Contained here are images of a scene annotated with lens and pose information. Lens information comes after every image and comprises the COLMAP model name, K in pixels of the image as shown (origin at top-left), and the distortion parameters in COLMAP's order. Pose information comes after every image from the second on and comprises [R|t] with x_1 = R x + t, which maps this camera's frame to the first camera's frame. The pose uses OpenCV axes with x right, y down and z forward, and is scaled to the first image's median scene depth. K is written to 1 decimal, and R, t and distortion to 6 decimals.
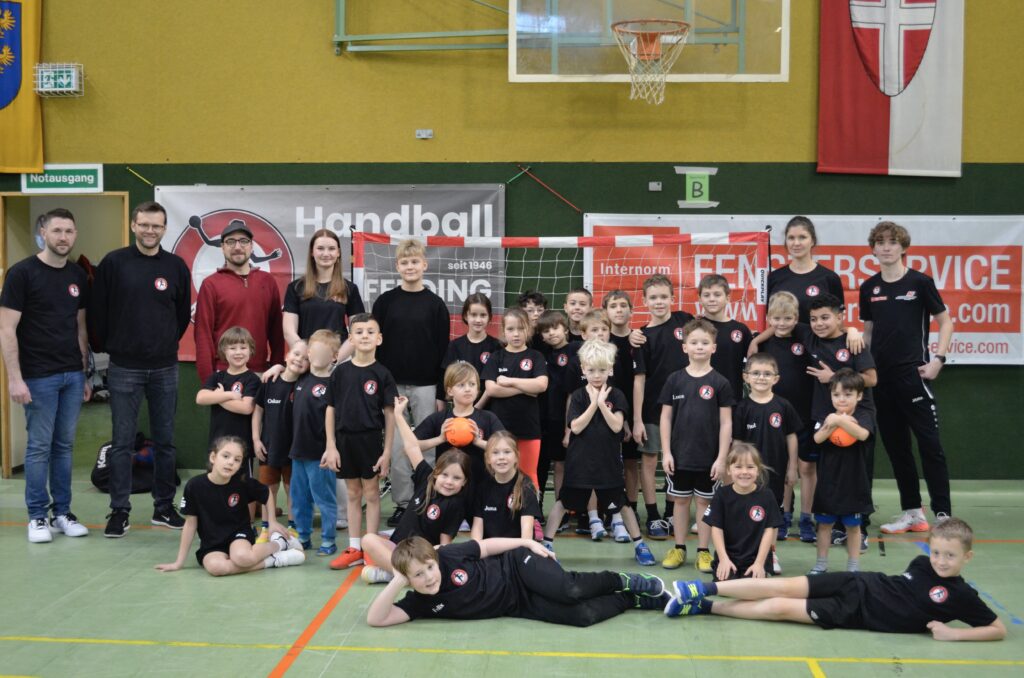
lens RADIAL K [[1221.8, 0, 516.4], [0, 1221.8, 337.7], [0, 0, 1]] dist [-0.047718, 0.000000]
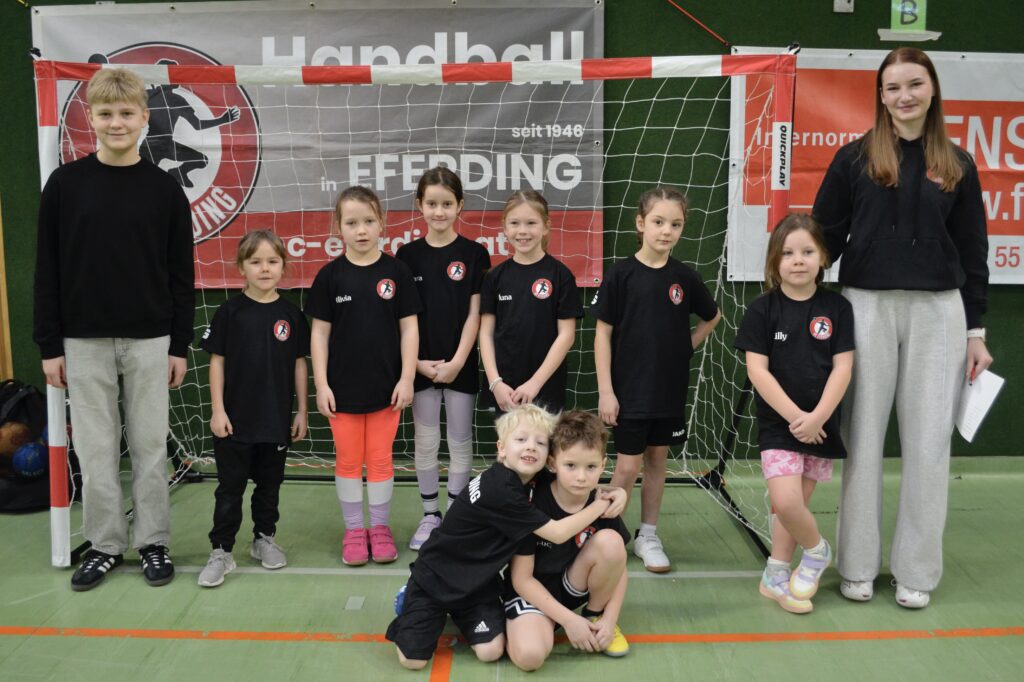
lens RADIAL K [[815.7, 0, 505.2], [0, 815.7, 309.4], [0, 0, 1]] dist [-0.079273, 0.005315]
pose [[0.997774, -0.012777, 0.065458, -0.087990], [0.008448, 0.997784, 0.065992, 0.003648], [-0.066156, -0.065292, 0.995671, 0.589392]]
